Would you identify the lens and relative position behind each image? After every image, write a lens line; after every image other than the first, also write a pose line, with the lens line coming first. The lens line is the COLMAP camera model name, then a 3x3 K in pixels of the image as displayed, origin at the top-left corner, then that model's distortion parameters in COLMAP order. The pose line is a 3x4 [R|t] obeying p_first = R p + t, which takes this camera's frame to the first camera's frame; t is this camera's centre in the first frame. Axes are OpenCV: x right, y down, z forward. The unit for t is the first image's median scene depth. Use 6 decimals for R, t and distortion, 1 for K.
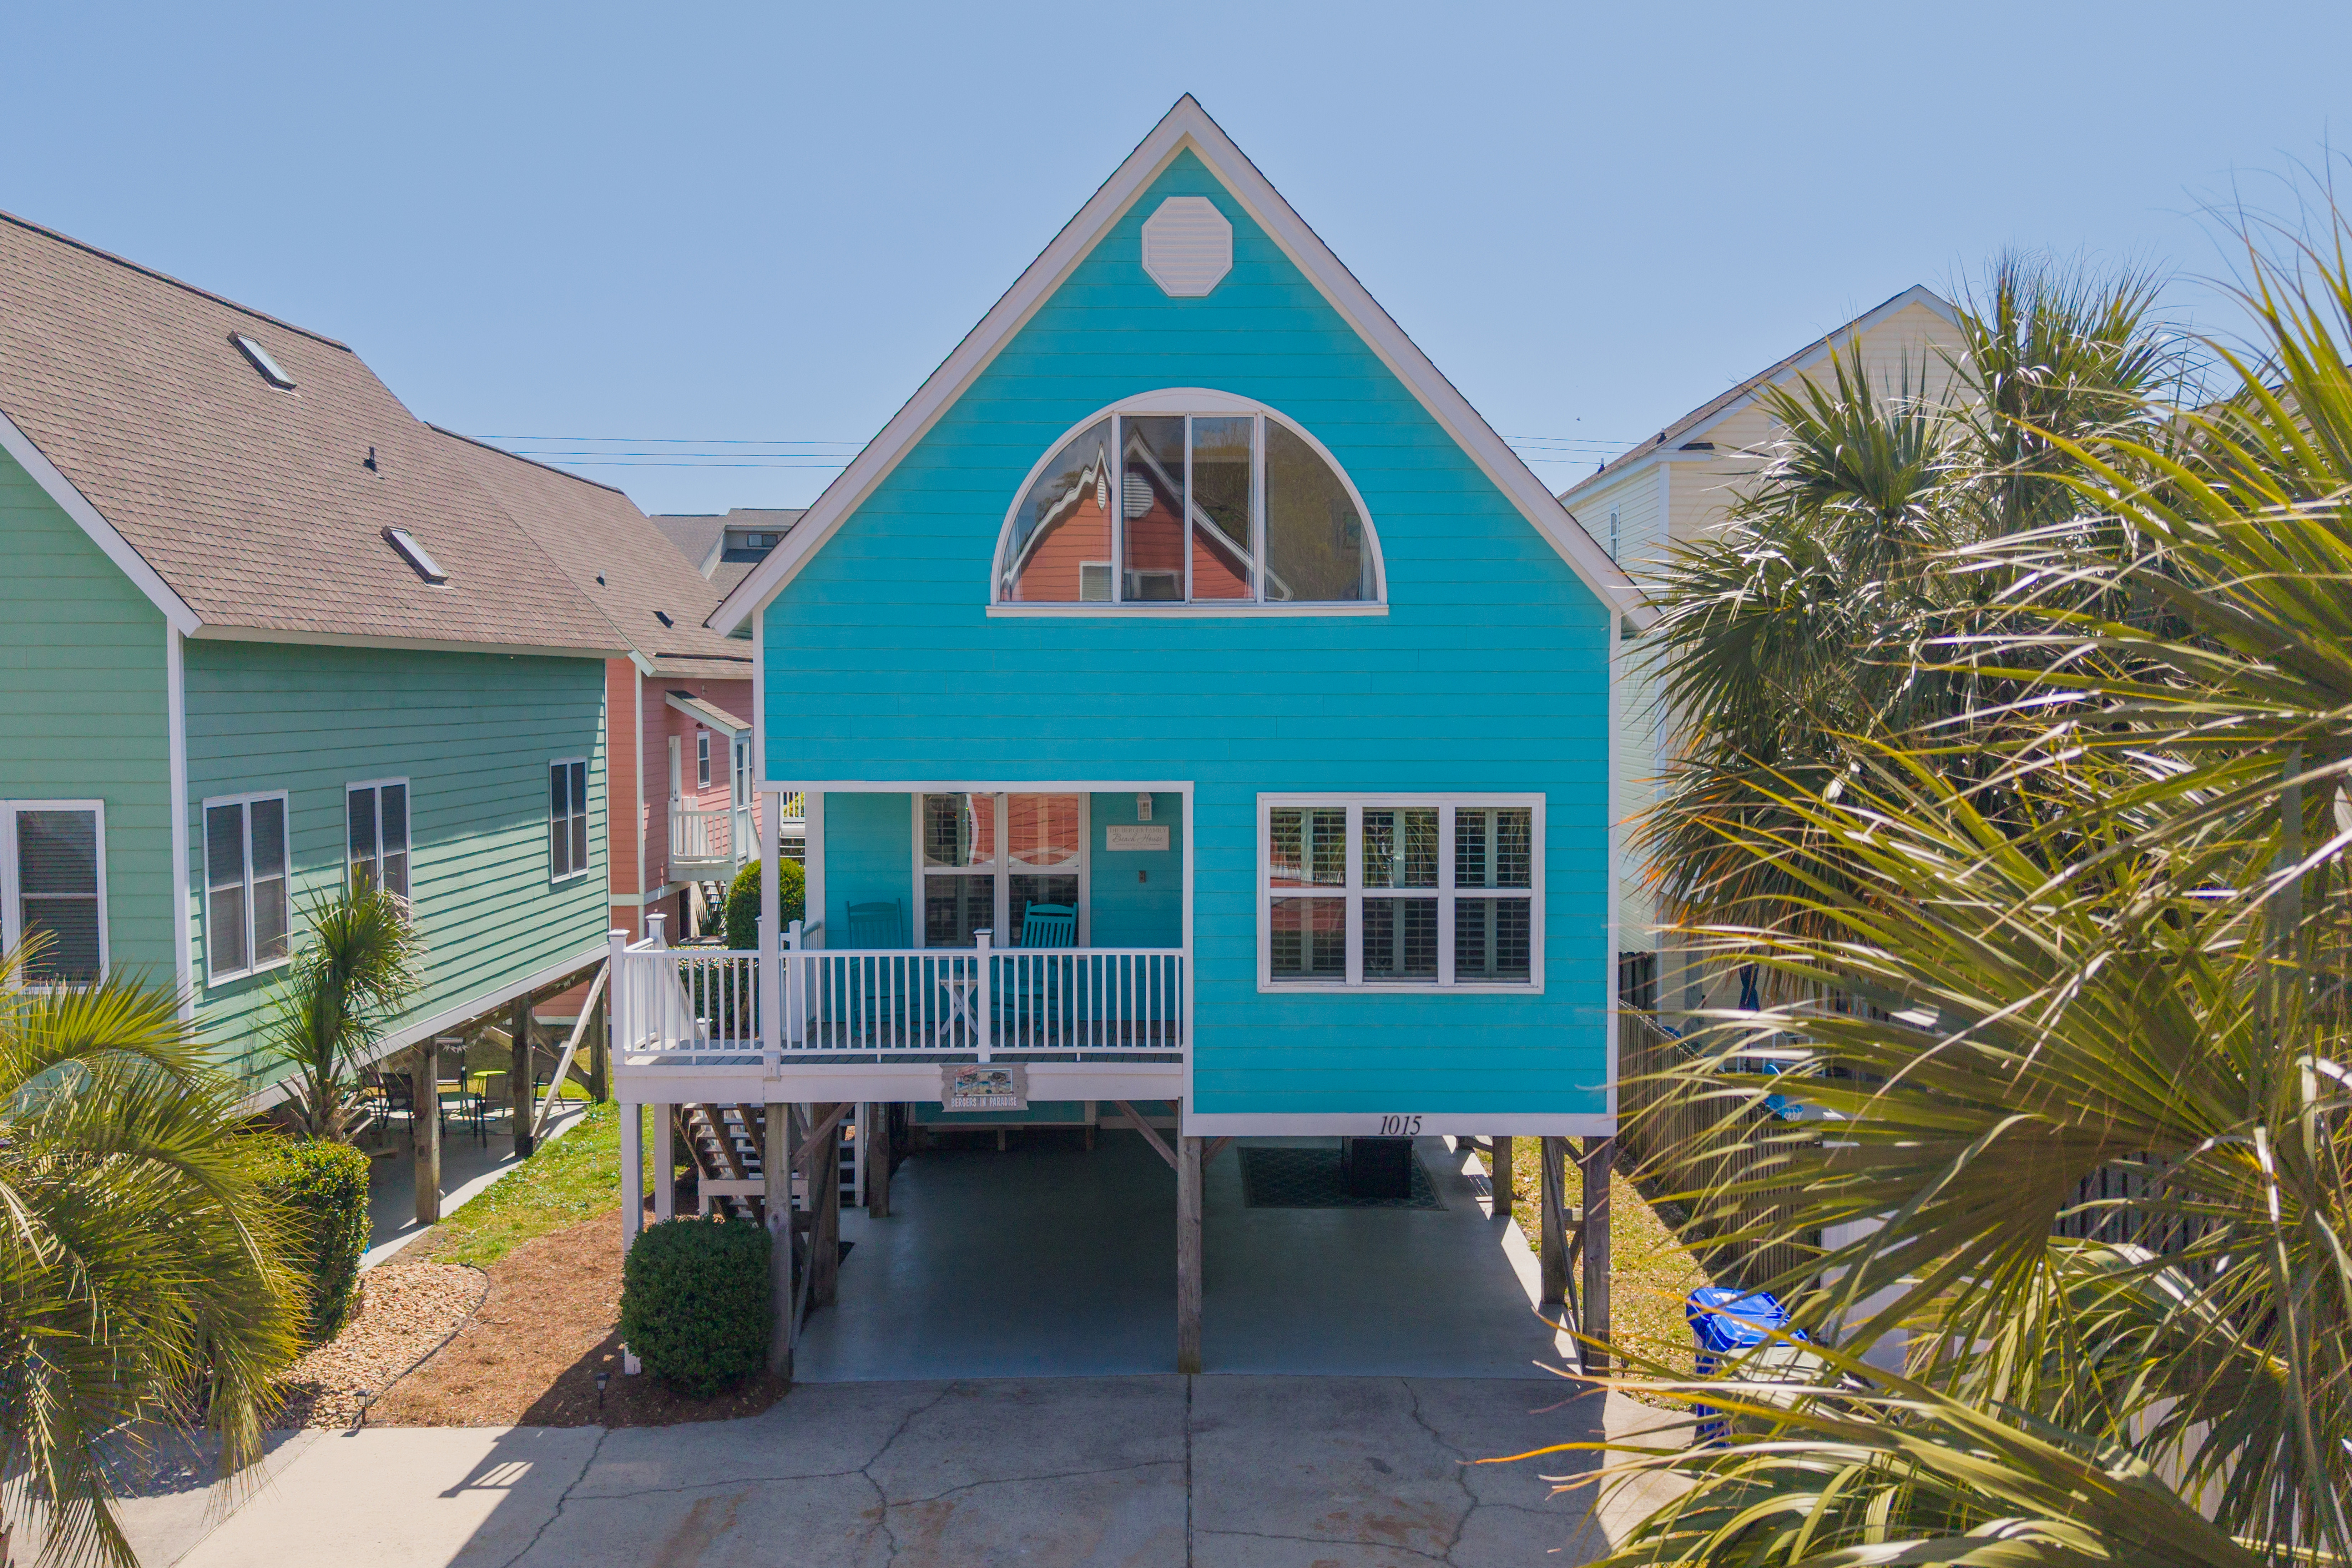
lens RADIAL K [[1919.8, 0, 1176.0], [0, 1919.8, 784.0], [0, 0, 1]] dist [0.002655, 0.000066]
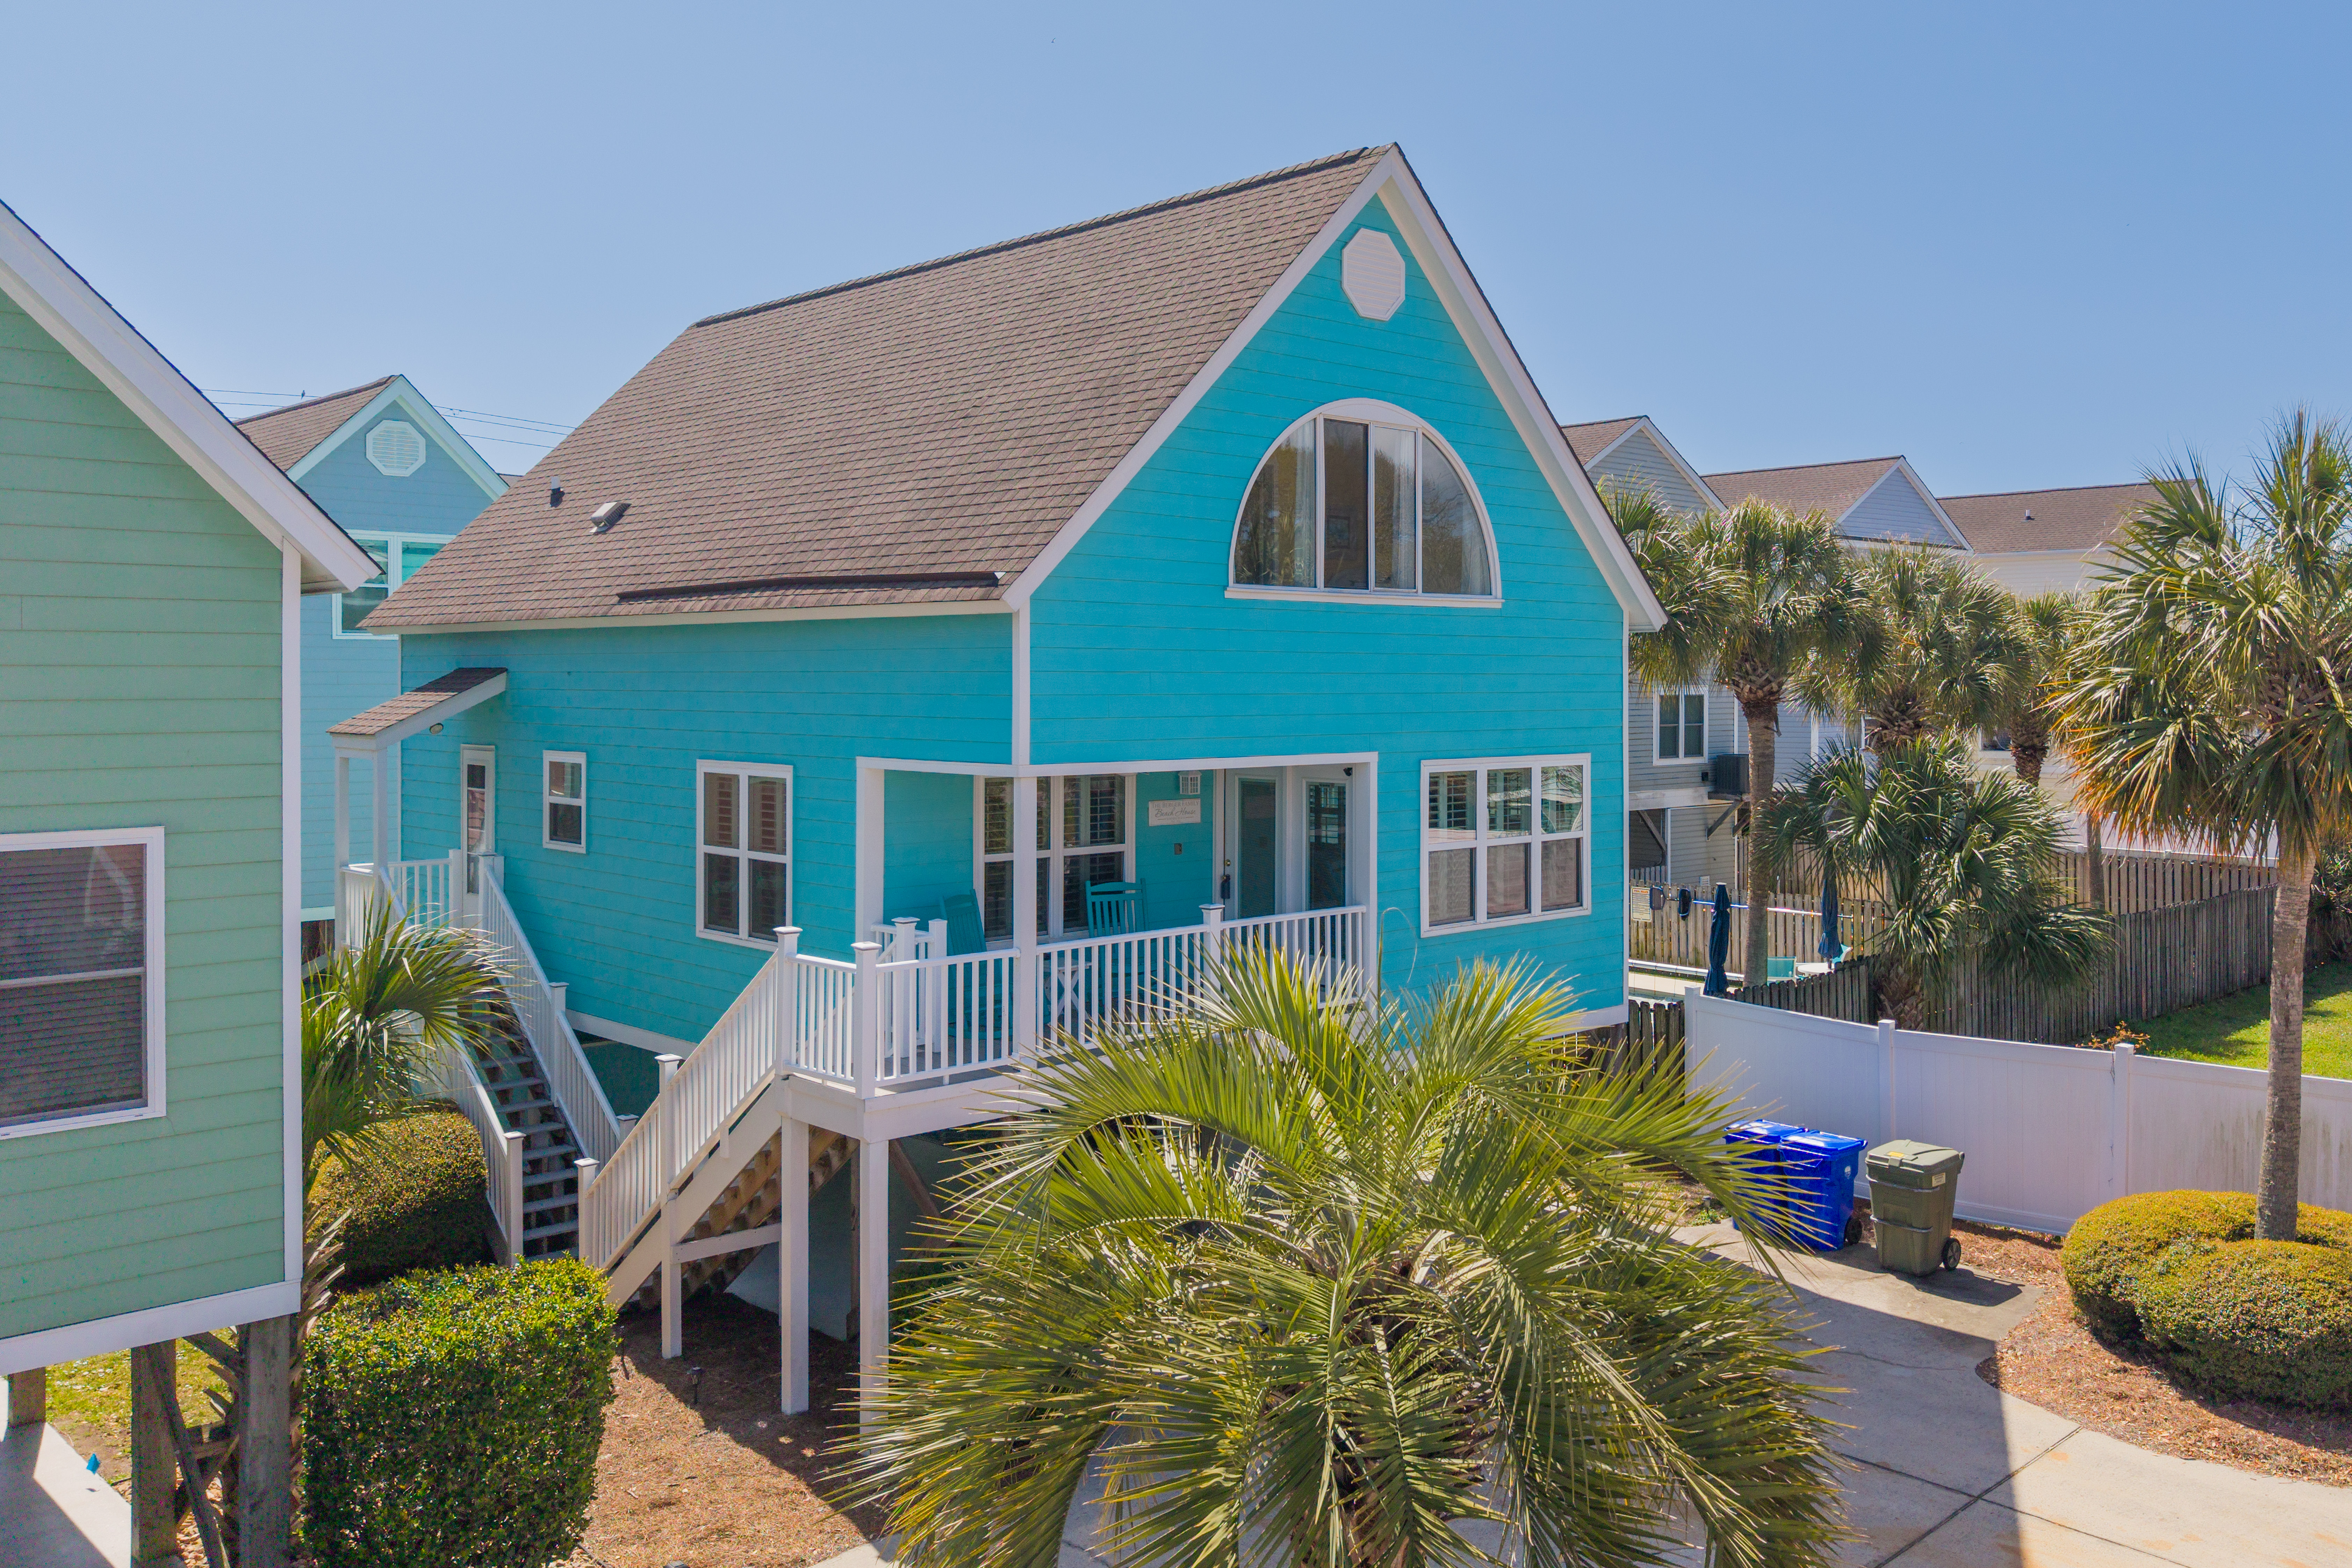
lens RADIAL K [[1919.7, 0, 1176.0], [0, 1919.7, 784.0], [0, 0, 1]] dist [0.002655, 0.000066]
pose [[0.715635, -0.052596, 0.696491, -0.859370], [0.038724, 0.998615, 0.035623, -0.028128], [-0.697400, 0.001478, 0.716680, 0.277313]]
